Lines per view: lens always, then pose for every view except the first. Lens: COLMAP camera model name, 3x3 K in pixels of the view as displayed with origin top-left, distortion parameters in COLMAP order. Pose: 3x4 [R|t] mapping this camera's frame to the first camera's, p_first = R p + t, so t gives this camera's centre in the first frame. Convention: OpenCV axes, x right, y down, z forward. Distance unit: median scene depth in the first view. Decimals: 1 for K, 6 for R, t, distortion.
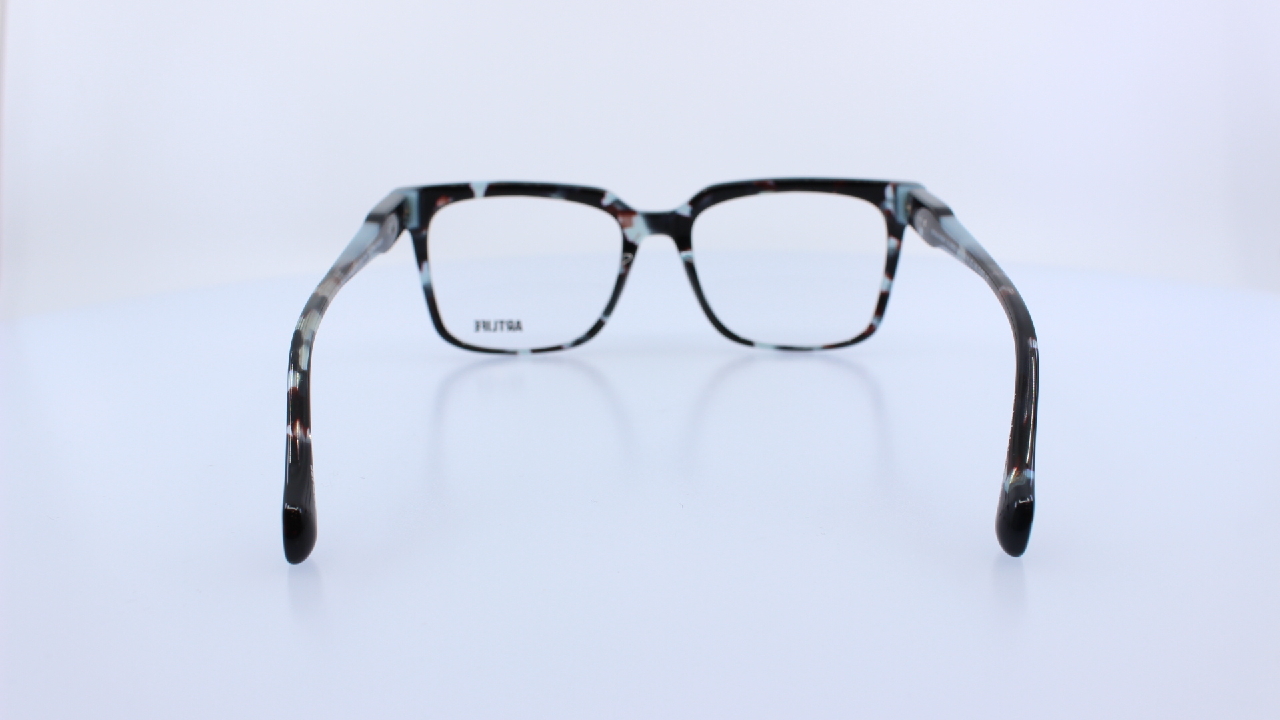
lens RADIAL K [[1202.0, 0, 641.2], [0, 1202.0, 358.4], [0, 0, 1]] dist [-0.112588, 0.000000]
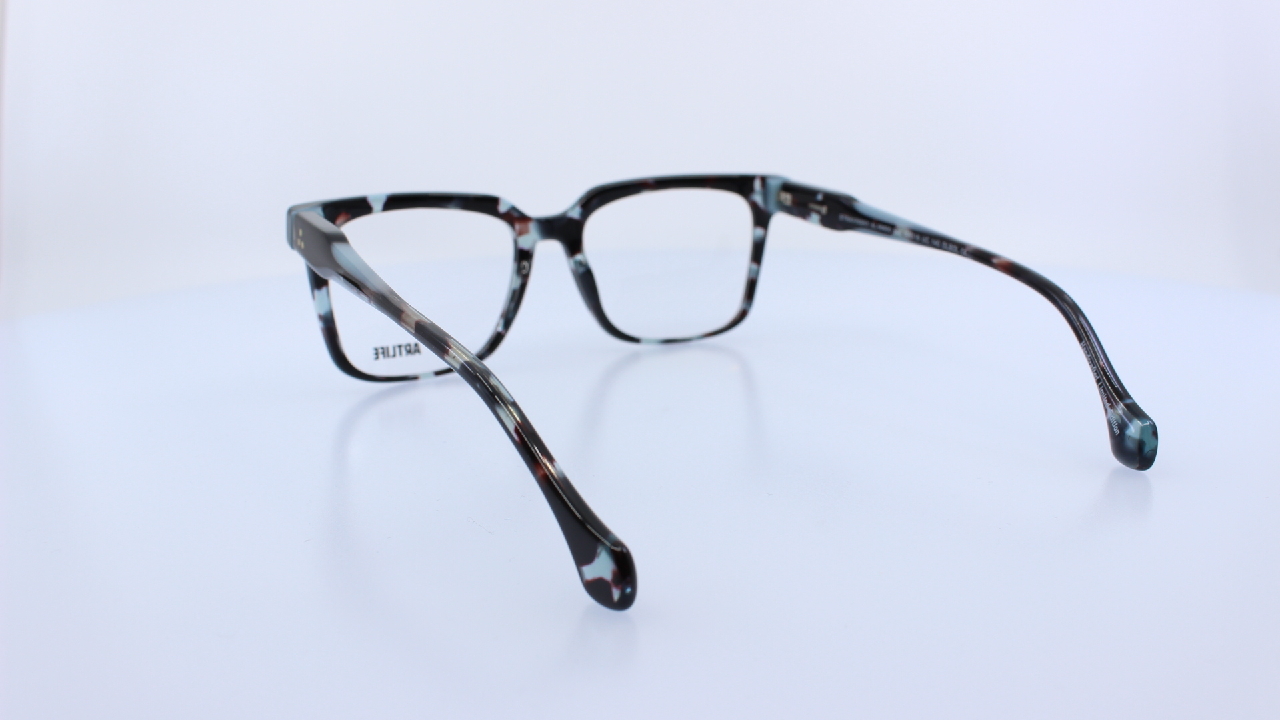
lens RADIAL K [[1202.0, 0, 643.3], [0, 1202.0, 370.9], [0, 0, 1]] dist [-0.112588, 0.000000]
pose [[0.864583, -0.119609, 0.488047, -0.414815], [0.118008, 0.992425, 0.034168, -0.021470], [-0.488437, 0.028052, 0.872148, 0.111989]]
